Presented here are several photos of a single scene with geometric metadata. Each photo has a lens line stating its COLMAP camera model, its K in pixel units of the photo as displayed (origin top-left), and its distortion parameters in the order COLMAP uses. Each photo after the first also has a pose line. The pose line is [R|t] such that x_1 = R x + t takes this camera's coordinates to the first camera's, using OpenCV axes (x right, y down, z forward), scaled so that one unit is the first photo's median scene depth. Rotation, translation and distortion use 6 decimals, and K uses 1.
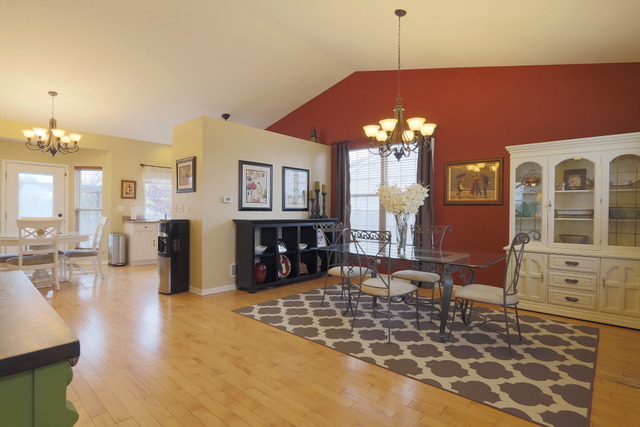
lens RADIAL K [[327.4, 0, 312.4], [0, 327.4, 210.5], [0, 0, 1]] dist [-0.019437, 0.001107]
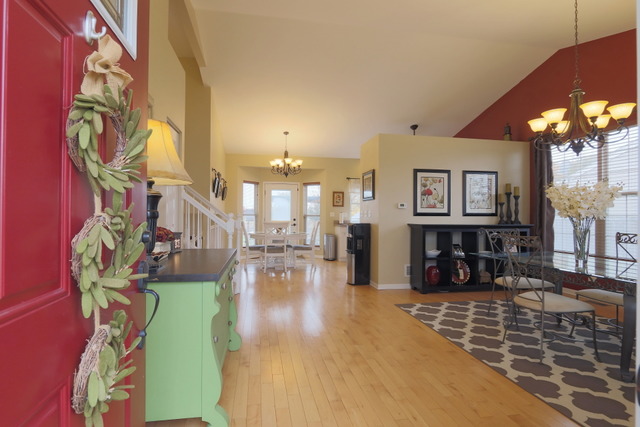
lens RADIAL K [[327.4, 0, 312.4], [0, 327.4, 210.5], [0, 0, 1]] dist [-0.019437, 0.001107]
pose [[0.785514, -0.011831, -0.618731, 0.169820], [-0.000783, 0.999797, -0.020112, 0.005017], [0.618843, 0.016282, 0.785346, -0.046627]]
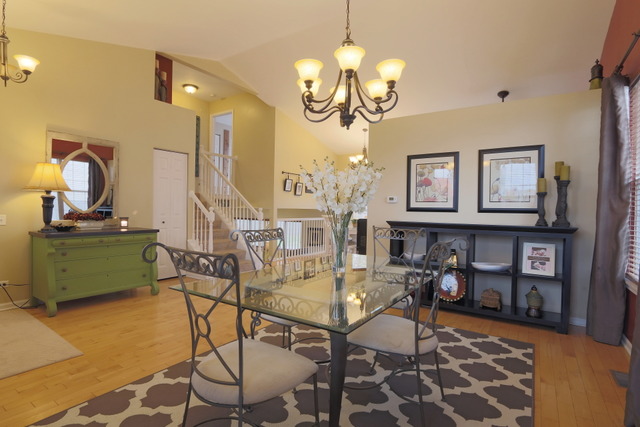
lens RADIAL K [[327.4, 0, 312.4], [0, 327.4, 210.5], [0, 0, 1]] dist [-0.019437, 0.001107]
pose [[0.153206, -0.001132, -0.988194, 0.601912], [-0.013267, 0.999907, -0.003203, 0.004780], [0.988105, 0.013601, 0.153177, 0.572480]]
